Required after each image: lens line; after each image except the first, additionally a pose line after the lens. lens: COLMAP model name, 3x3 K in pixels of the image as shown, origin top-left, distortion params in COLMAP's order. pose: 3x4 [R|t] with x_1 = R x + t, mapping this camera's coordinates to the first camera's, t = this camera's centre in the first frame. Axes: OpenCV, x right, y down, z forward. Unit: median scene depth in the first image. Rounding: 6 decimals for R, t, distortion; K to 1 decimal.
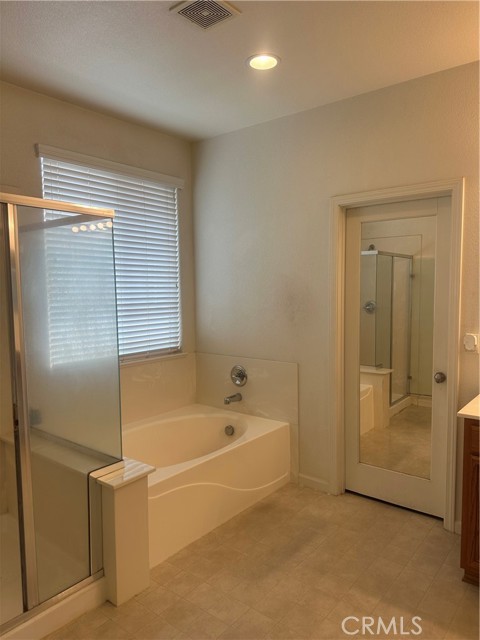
lens RADIAL K [[450.7, 0, 239.0], [0, 450.7, 324.1], [0, 0, 1]] dist [0.069115, -0.080159]
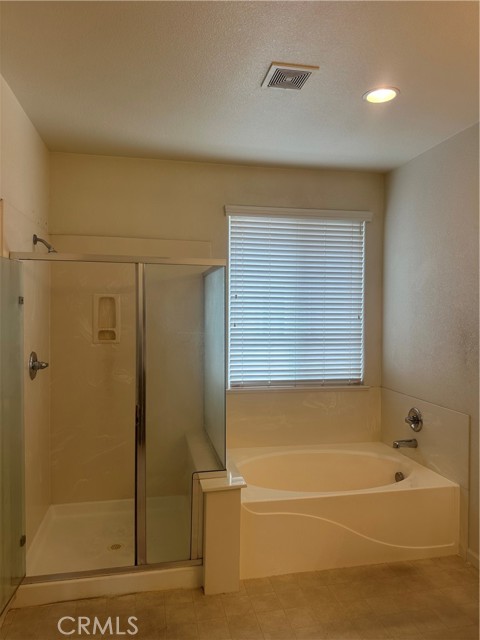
lens RADIAL K [[450.7, 0, 238.9], [0, 450.7, 319.8], [0, 0, 1]] dist [0.069115, -0.080159]
pose [[0.771425, 0.026716, -0.635760, 0.364988], [-0.064025, 0.997307, -0.035778, -0.033723], [0.633091, 0.068305, 0.771057, 0.072020]]
